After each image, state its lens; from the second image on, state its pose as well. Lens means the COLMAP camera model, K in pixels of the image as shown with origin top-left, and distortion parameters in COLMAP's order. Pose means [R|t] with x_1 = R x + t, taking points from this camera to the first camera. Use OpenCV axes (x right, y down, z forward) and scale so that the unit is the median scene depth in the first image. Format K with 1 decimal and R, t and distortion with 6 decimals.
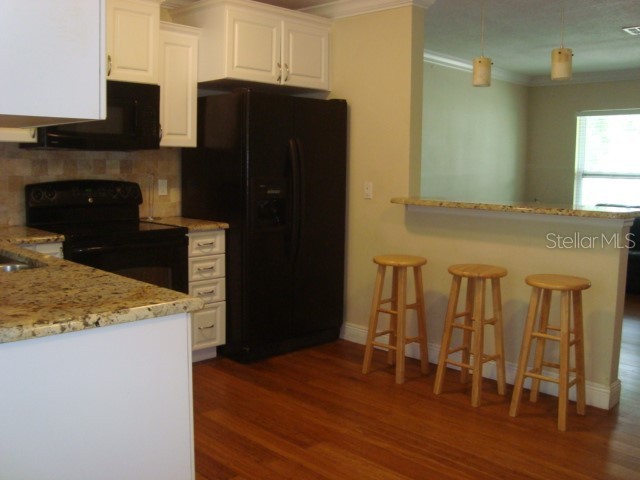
lens RADIAL K [[631.7, 0, 320.0], [0, 631.7, 240.0], [0, 0, 1]] dist [-0.189600, 0.221463]
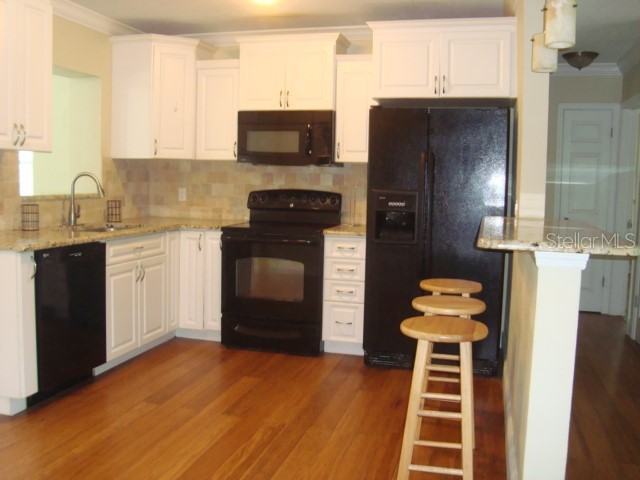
lens RADIAL K [[631.7, 0, 320.0], [0, 631.7, 240.0], [0, 0, 1]] dist [-0.189600, 0.221463]
pose [[0.485950, 0.074013, -0.870847, 0.794762], [-0.125824, 0.991952, 0.014093, -0.018753], [0.864882, 0.102725, 0.491352, 0.421625]]
